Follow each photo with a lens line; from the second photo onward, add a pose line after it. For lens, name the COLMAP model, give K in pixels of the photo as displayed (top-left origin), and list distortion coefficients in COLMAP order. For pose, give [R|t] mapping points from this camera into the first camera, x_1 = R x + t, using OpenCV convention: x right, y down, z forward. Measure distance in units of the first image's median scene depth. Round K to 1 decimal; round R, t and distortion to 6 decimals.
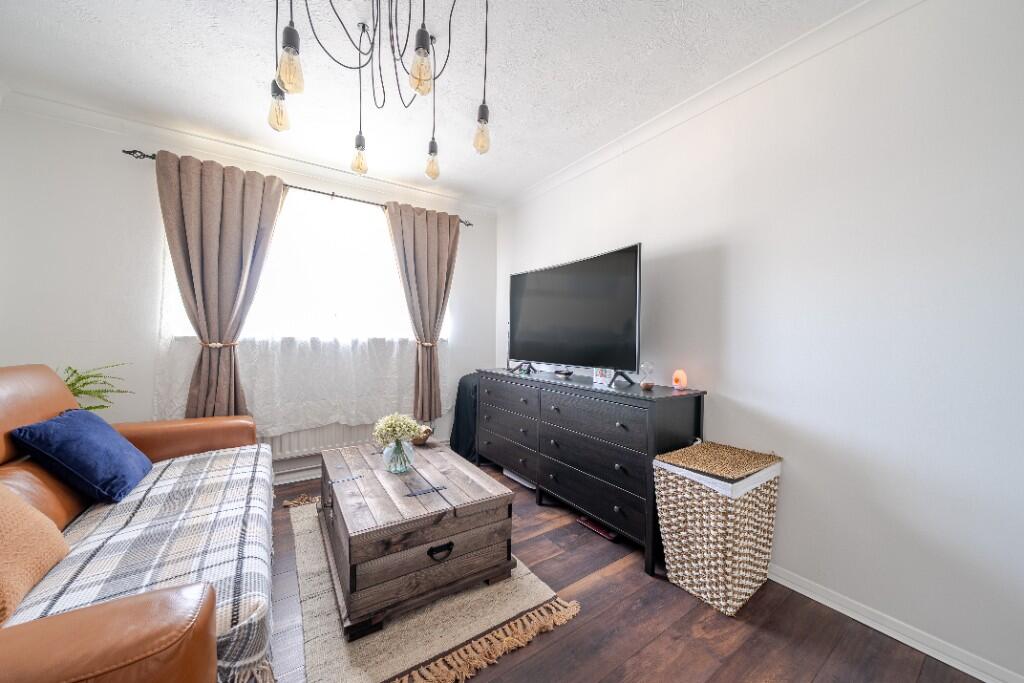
lens RADIAL K [[359.0, 0, 512.0], [0, 359.0, 341.5], [0, 0, 1]] dist [-0.001426, -0.000091]
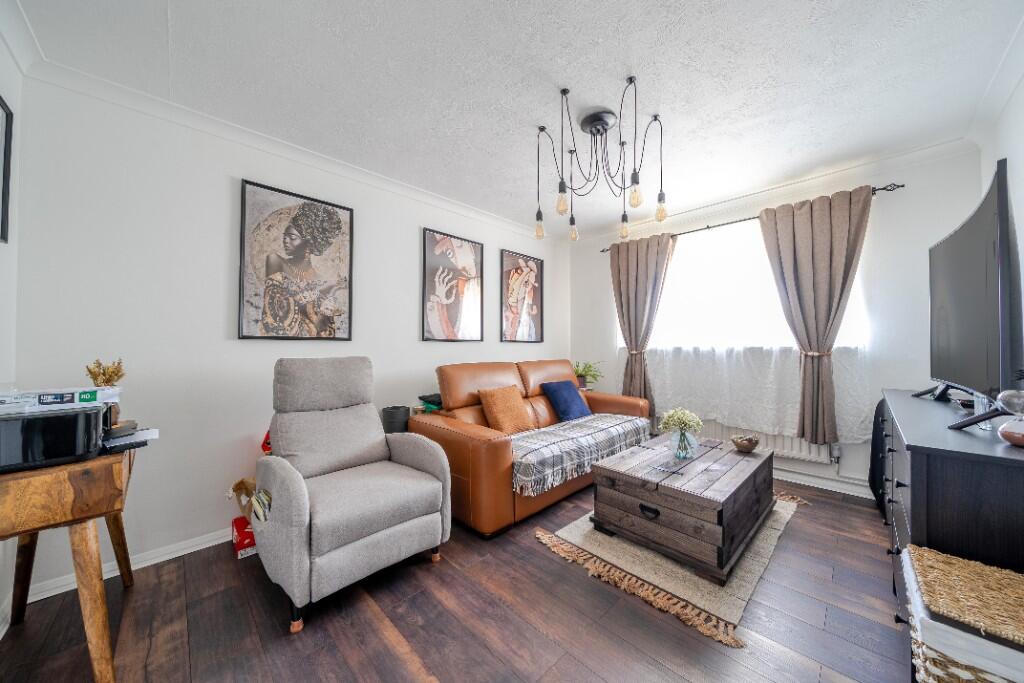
lens RADIAL K [[348.5, 0, 510.3], [0, 348.5, 340.0], [0, 0, 1]] dist [-0.001373, -0.000032]
pose [[0.176043, -0.029075, -0.983953, 0.593666], [-0.004027, 0.999534, -0.030256, 0.004211], [0.984374, 0.009289, 0.175843, 0.172716]]
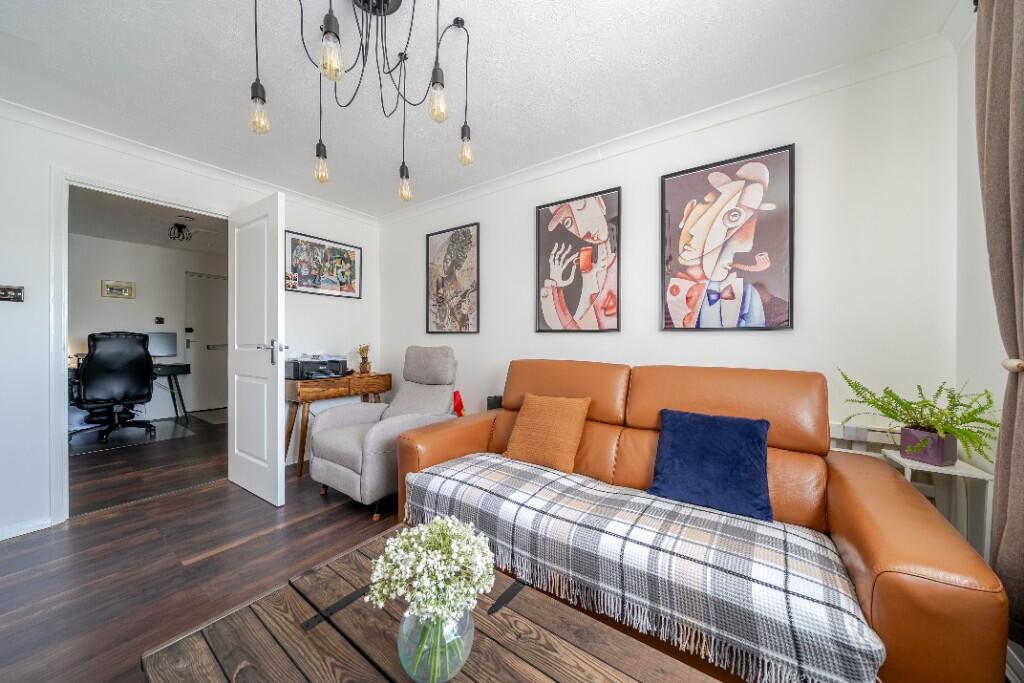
lens RADIAL K [[348.5, 0, 510.3], [0, 348.5, 340.0], [0, 0, 1]] dist [-0.001373, -0.000032]
pose [[-0.936189, -0.007171, -0.351424, -0.202174], [-0.010842, 0.999905, 0.008480, -0.012709], [0.351330, 0.011749, -0.936178, 1.111306]]
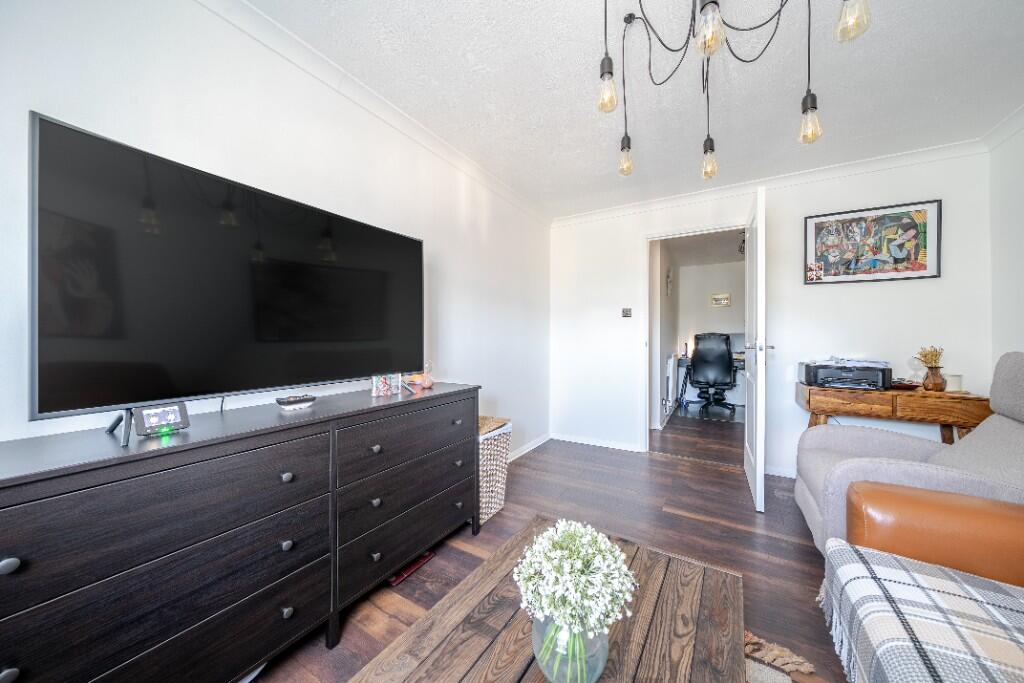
lens RADIAL K [[349.1, 0, 517.6], [0, 349.1, 336.8], [0, 0, 1]] dist [-0.001237, -0.000071]
pose [[-0.424282, -0.005721, 0.905512, -0.514005], [0.002677, 0.999968, 0.007573, -0.013654], [-0.905526, 0.005637, -0.424253, 0.968441]]
